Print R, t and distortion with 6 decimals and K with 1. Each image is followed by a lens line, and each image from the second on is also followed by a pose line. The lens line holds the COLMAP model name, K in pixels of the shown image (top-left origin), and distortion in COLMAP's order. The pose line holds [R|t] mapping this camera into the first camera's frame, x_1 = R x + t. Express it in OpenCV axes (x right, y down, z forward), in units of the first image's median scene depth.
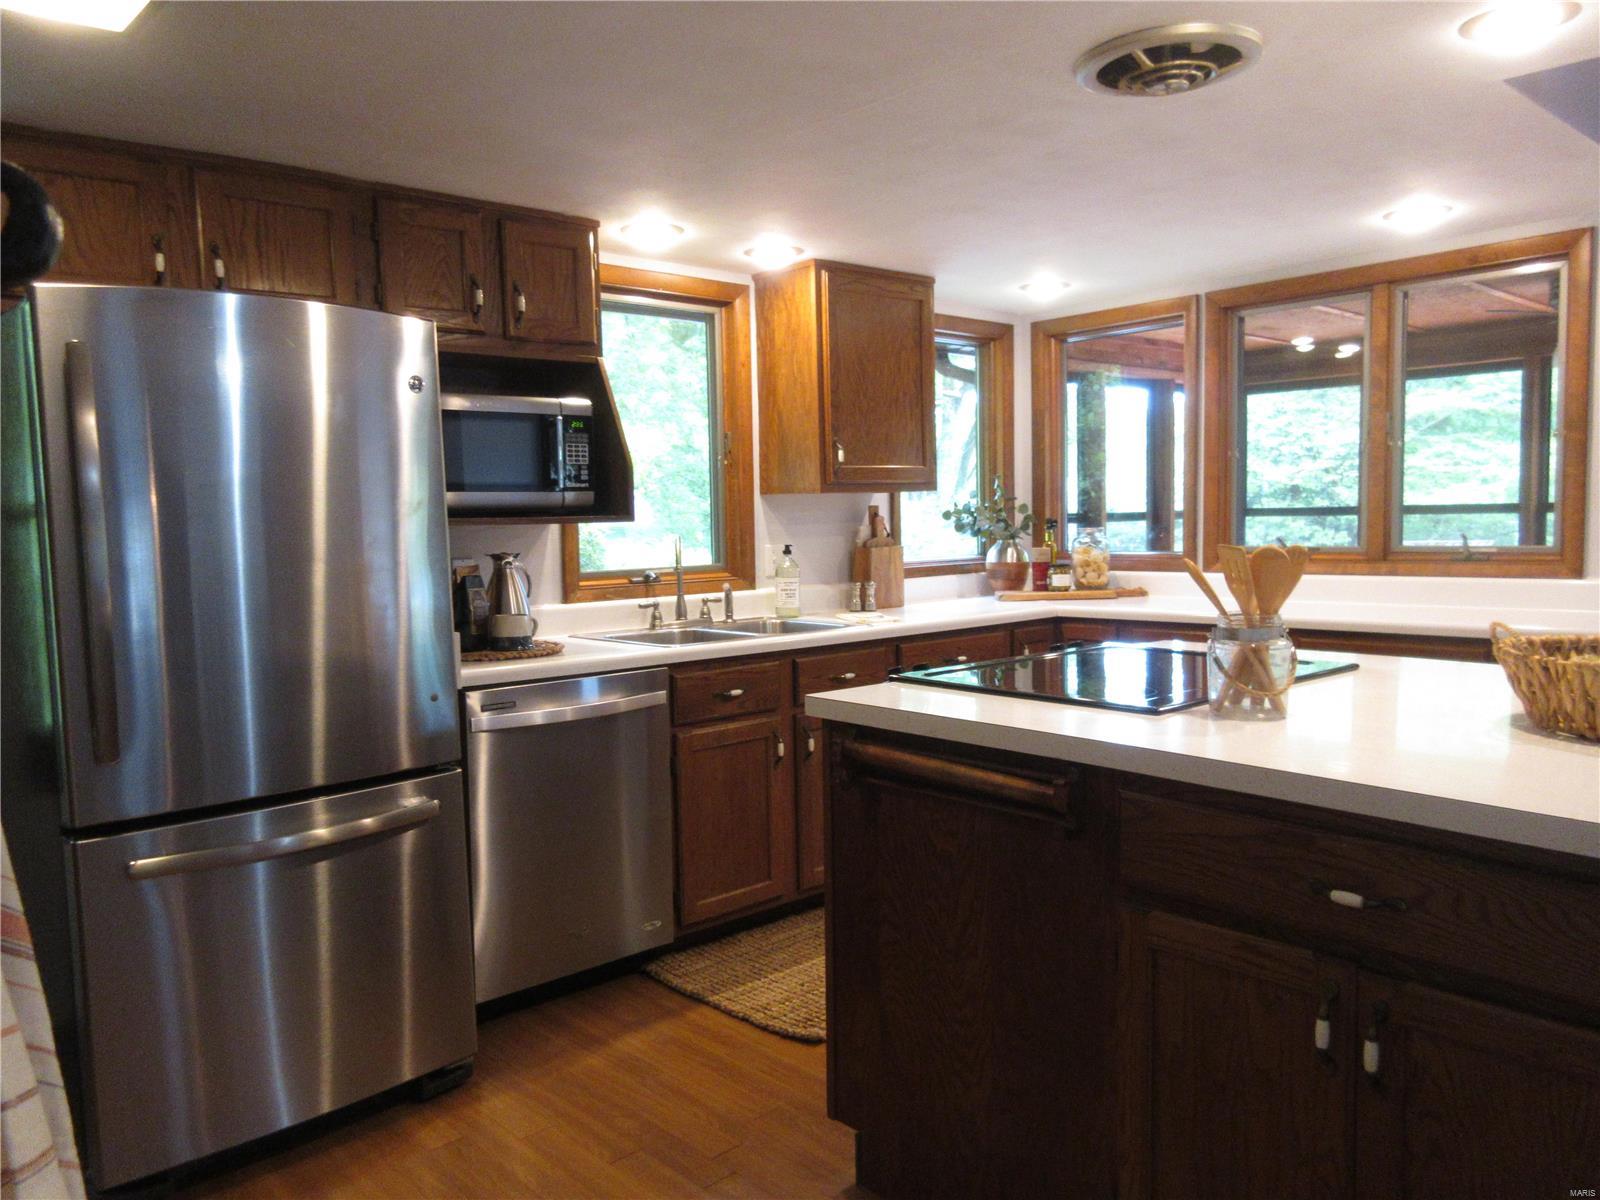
lens RADIAL K [[1154.6, 0, 800.0], [0, 1154.6, 600.0], [0, 0, 1]] dist [-0.002881, -0.002702]
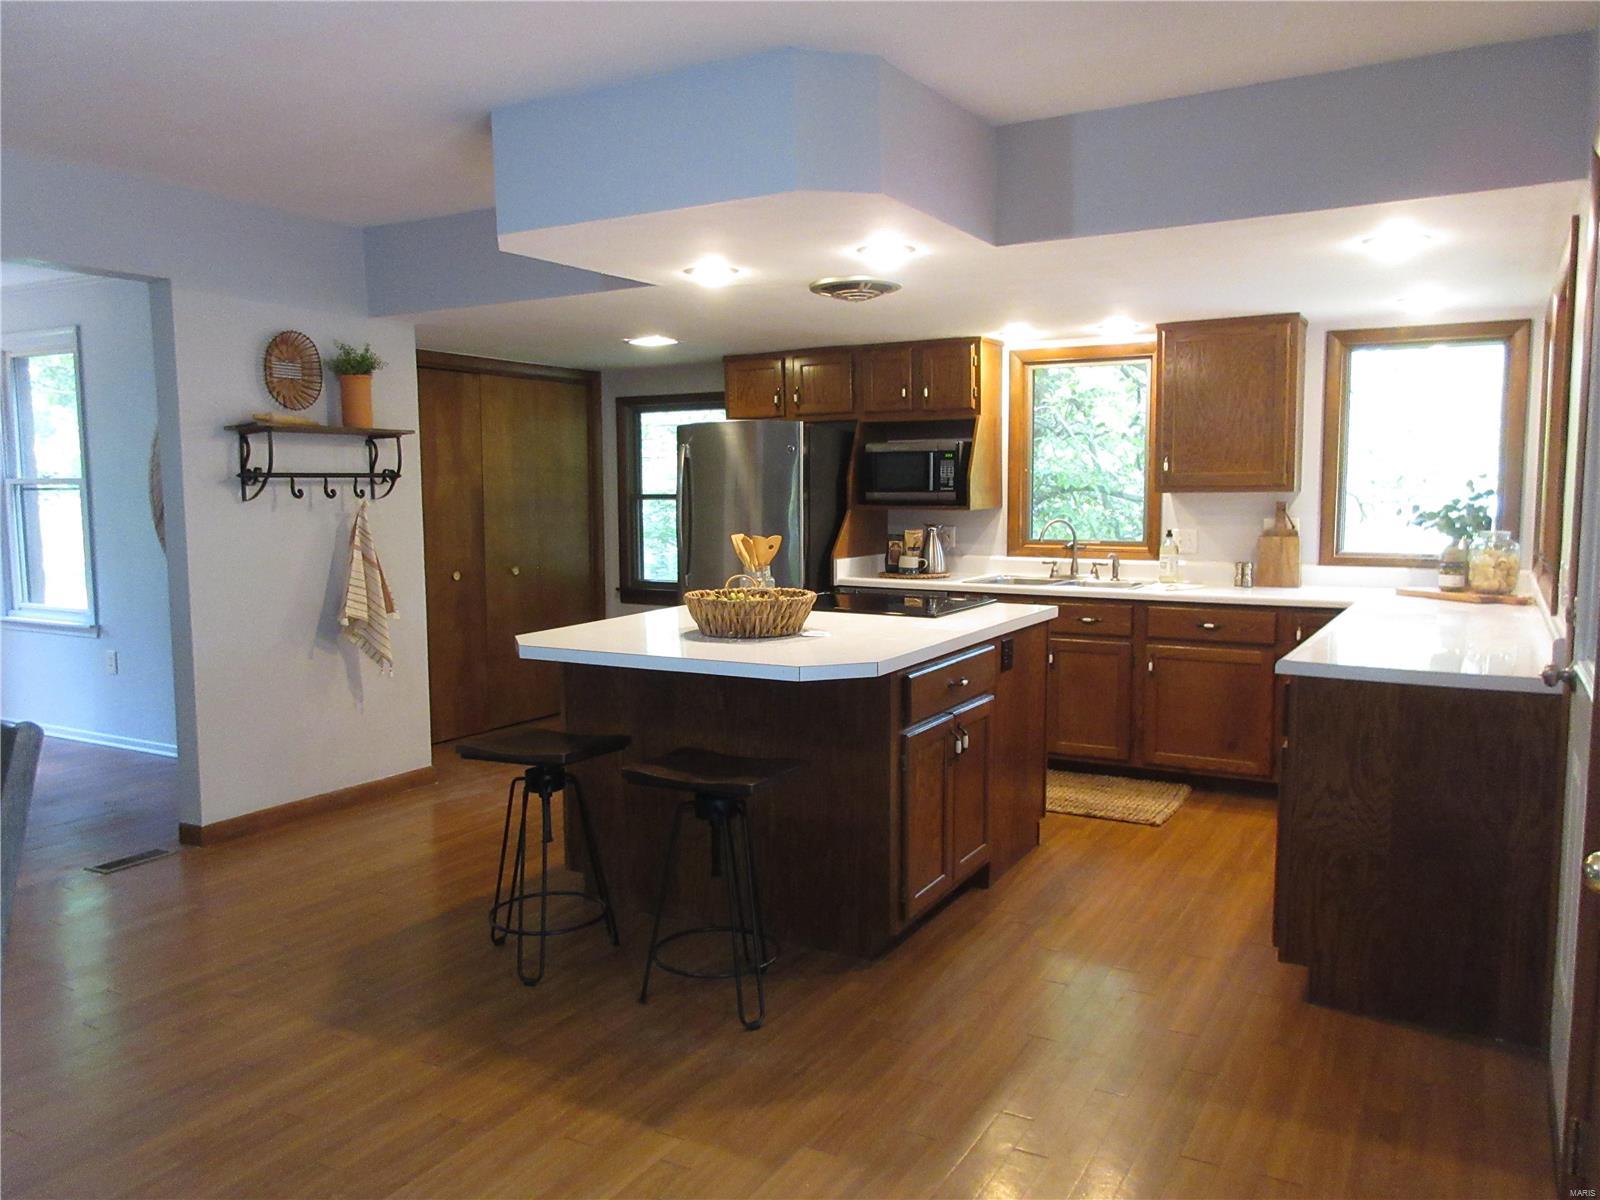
lens RADIAL K [[1215.1, 0, 800.0], [0, 1215.1, 600.0], [0, 0, 1]] dist [0.006291, -0.005112]
pose [[0.314525, 0.109830, -0.942874, 1.263373], [-0.073676, 0.993112, 0.091105, -0.066912], [0.946386, 0.040812, 0.320451, 0.138517]]
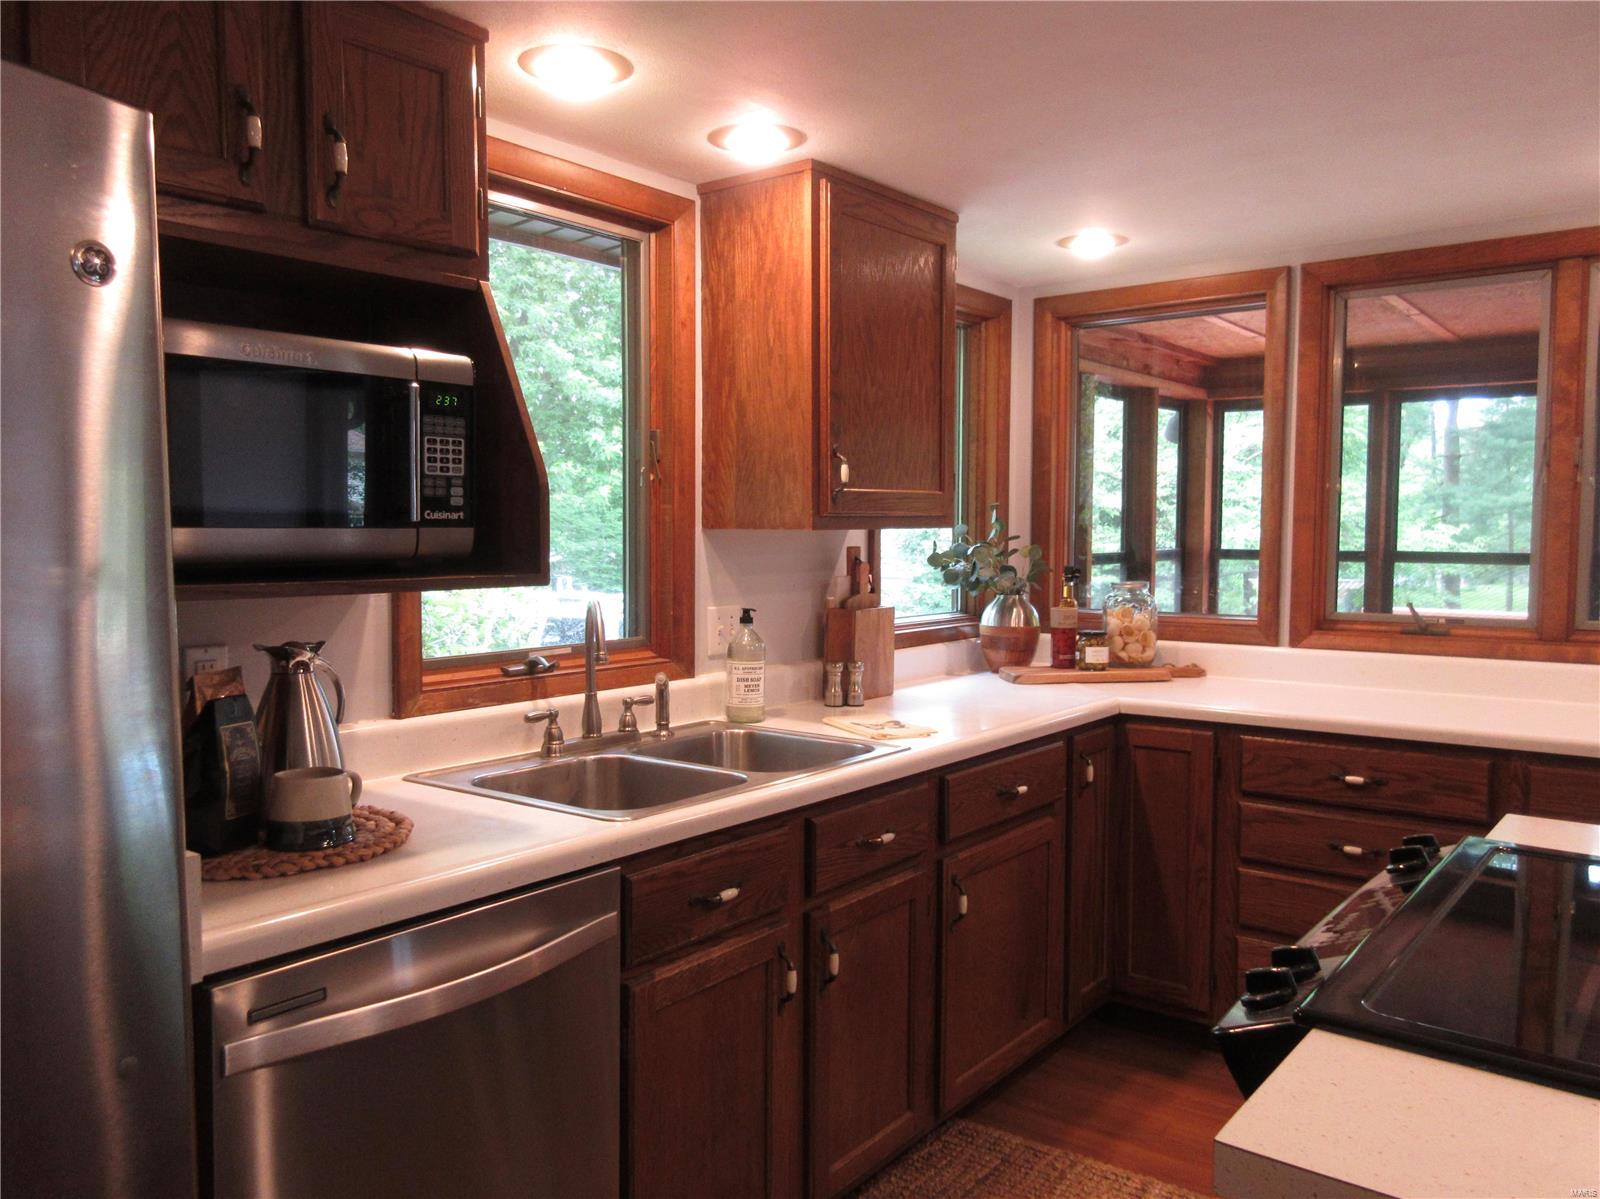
lens RADIAL K [[1215.1, 0, 800.0], [0, 1215.1, 599.5], [0, 0, 1]] dist [0.006291, -0.005112]
pose [[0.984396, 0.013901, 0.175415, -0.104612], [-0.011000, 0.999786, -0.017501, -0.043135], [-0.175620, 0.015298, 0.984339, 0.344622]]
